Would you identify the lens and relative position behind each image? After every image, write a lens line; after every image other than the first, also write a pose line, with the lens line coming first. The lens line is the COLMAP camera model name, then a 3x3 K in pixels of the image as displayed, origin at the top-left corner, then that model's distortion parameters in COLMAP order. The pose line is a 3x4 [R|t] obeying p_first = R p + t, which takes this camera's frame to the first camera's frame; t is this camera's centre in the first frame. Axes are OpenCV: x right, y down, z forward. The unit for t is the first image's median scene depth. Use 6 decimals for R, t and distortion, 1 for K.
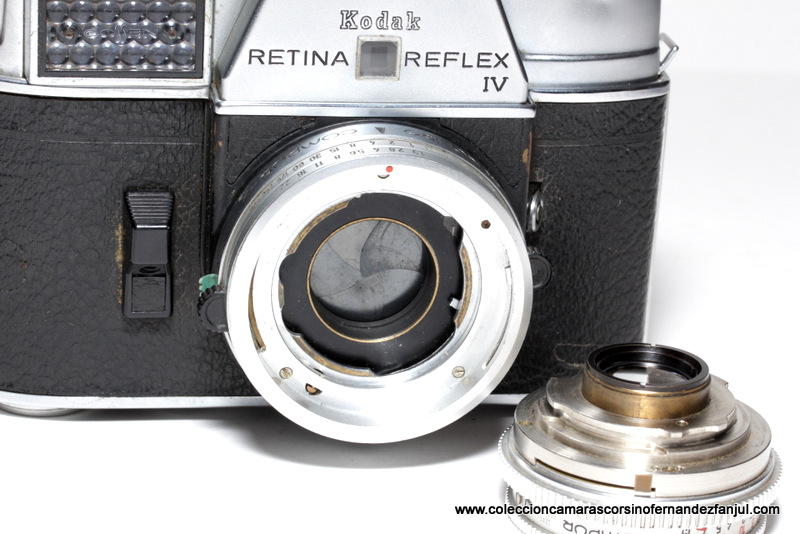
lens RADIAL K [[2671.7, 0, 400.3], [0, 2671.7, 266.1], [0, 0, 1]] dist [-0.280984, 0.000000]
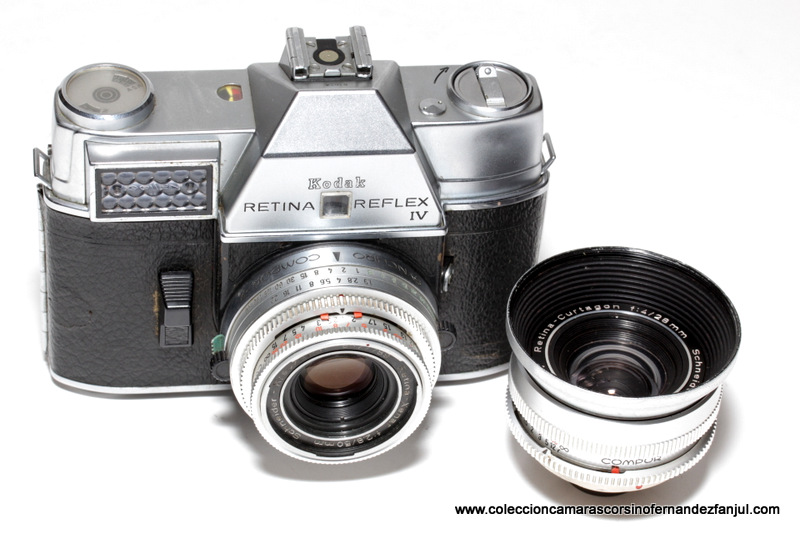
lens RADIAL K [[2671.7, 0, 399.7], [0, 2671.7, 267.5], [0, 0, 1]] dist [-0.280984, 0.000000]
pose [[0.999682, 0.021322, -0.013456, 0.045138], [-0.015198, 0.935440, 0.353159, -0.542720], [0.020118, -0.352842, 0.935467, -0.335606]]
